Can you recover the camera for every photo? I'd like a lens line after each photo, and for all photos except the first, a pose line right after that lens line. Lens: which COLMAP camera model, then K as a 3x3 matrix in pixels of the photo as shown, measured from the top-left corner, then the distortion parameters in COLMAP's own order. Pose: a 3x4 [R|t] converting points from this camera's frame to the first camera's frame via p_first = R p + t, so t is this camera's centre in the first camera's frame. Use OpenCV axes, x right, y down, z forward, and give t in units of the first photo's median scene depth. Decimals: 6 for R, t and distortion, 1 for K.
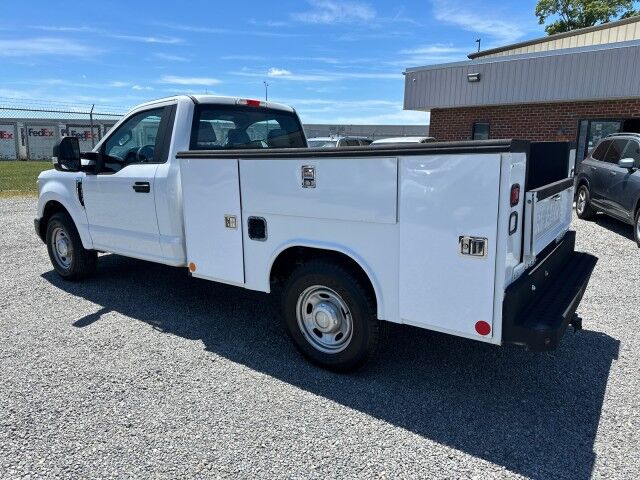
lens RADIAL K [[458.5, 0, 317.3], [0, 458.5, 240.2], [0, 0, 1]] dist [0.063915, -0.079202]
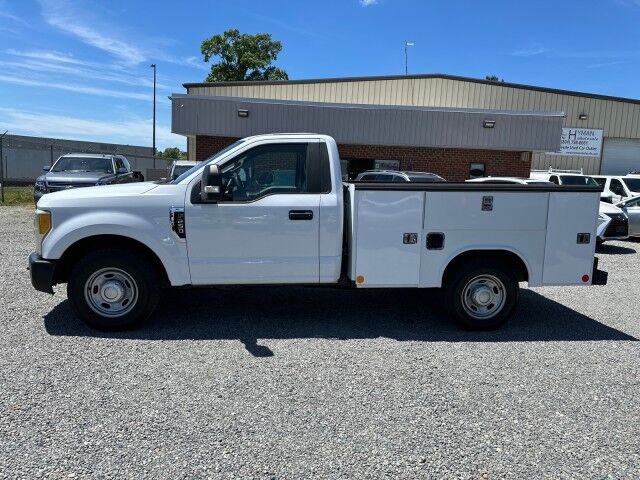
lens RADIAL K [[458.5, 0, 317.3], [0, 458.5, 240.2], [0, 0, 1]] dist [0.063915, -0.079202]
pose [[0.727144, -0.068371, 0.683072, -1.086408], [0.095405, 0.995437, -0.001924, -0.049361], [-0.679823, 0.066567, 0.730349, 0.183858]]
